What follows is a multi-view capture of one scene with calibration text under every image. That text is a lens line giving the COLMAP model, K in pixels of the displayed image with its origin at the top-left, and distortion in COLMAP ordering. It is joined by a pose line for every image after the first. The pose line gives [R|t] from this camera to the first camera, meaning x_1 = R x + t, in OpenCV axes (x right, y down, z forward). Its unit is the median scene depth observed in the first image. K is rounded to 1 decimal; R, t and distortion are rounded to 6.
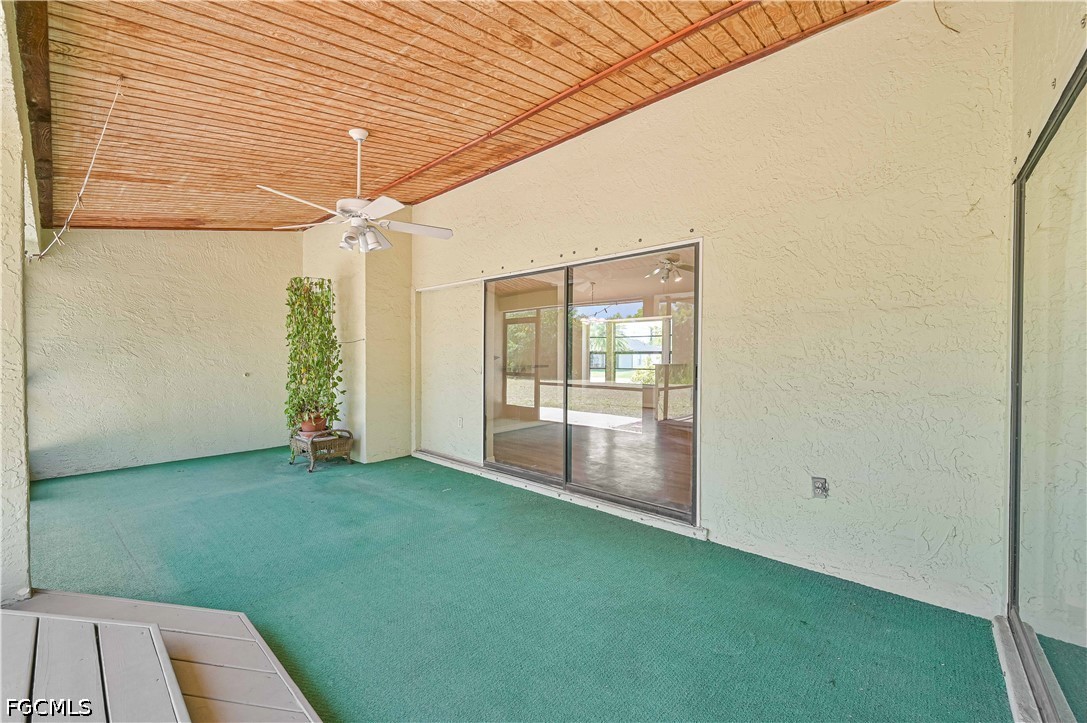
lens RADIAL K [[438.3, 0, 537.1], [0, 438.3, 363.9], [0, 0, 1]] dist [0.001416, 0.000204]
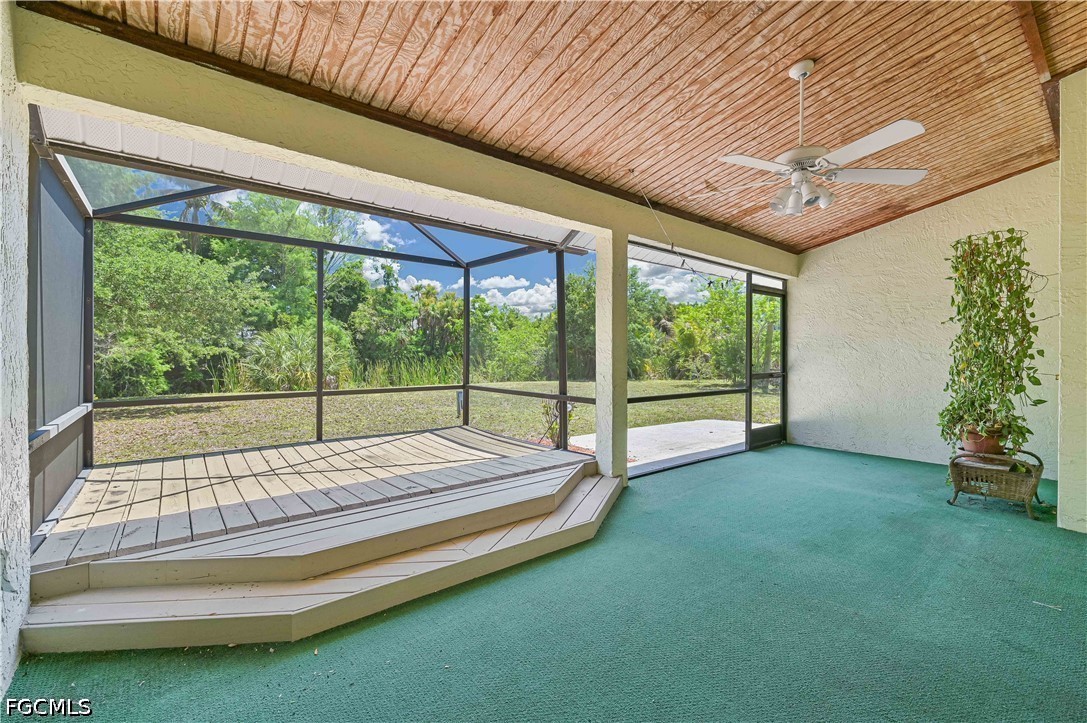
lens RADIAL K [[460.6, 0, 544.2], [0, 460.6, 359.5], [0, 0, 1]] dist [-0.002201, -0.000417]
pose [[-0.165821, 0.000973, -0.986155, 0.421819], [-0.017708, 0.999835, 0.003964, 0.017813], [0.985997, 0.018120, -0.165776, 0.545815]]
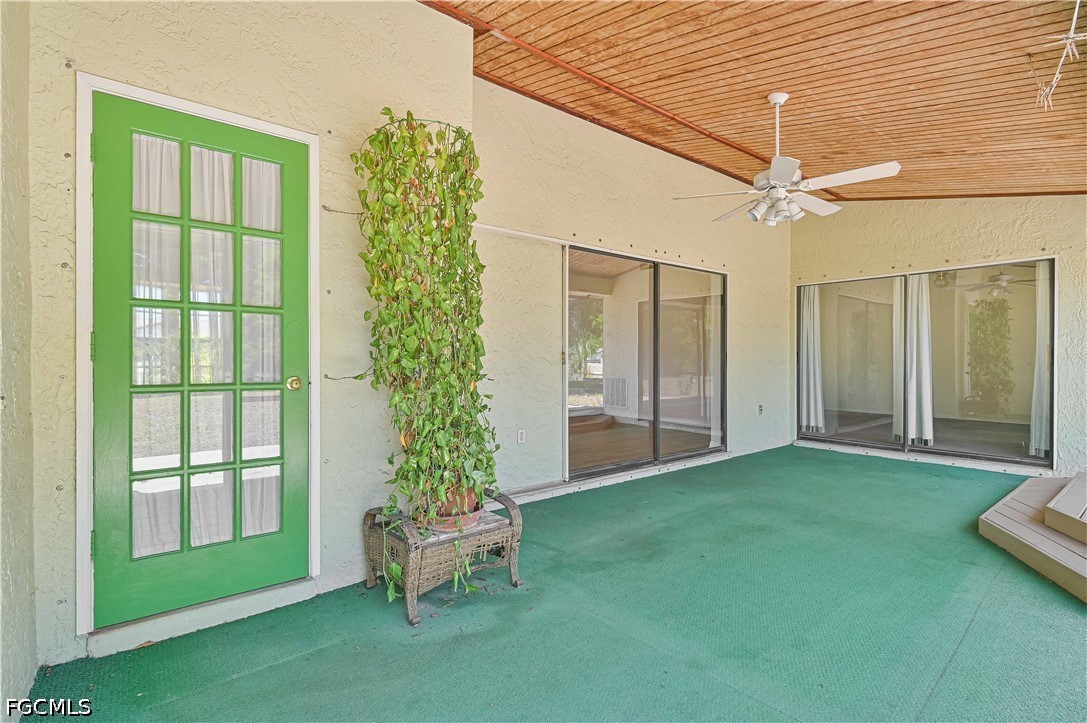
lens RADIAL K [[523.0, 0, 561.7], [0, 523.0, 360.0], [0, 0, 1]] dist [-0.000177, 0.000015]
pose [[0.126094, -0.004422, 0.992008, -1.251493], [0.017912, 0.999837, 0.002180, 0.018393], [-0.991857, 0.017494, 0.126153, 1.059149]]
